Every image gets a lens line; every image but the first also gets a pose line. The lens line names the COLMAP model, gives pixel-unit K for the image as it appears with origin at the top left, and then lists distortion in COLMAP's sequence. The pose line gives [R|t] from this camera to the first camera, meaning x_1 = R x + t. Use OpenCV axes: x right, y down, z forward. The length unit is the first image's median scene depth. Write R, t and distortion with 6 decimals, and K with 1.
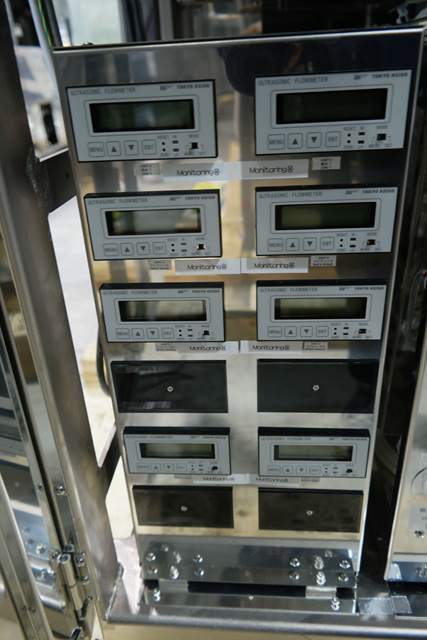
lens RADIAL K [[501.0, 0, 213.5], [0, 501.0, 320.0], [0, 0, 1]] dist [0.018379, 0.001477]
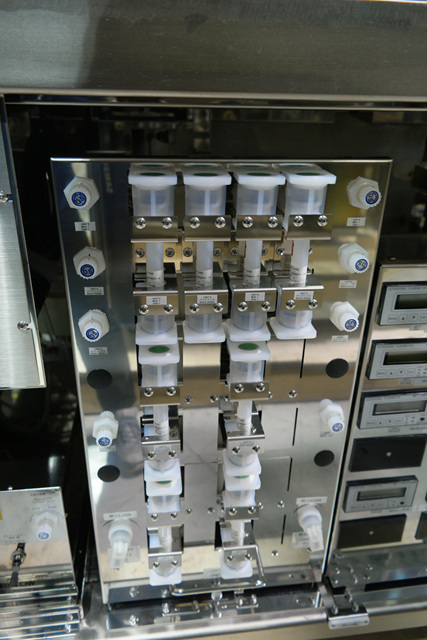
lens RADIAL K [[534.1, 0, 213.5], [0, 534.1, 320.0], [0, 0, 1]] dist [0.007738, 0.002383]
pose [[0.973749, -0.032753, 0.225254, -0.975498], [0.026526, 0.999179, 0.030617, -0.335663], [-0.226072, -0.023838, 0.973819, -0.420079]]
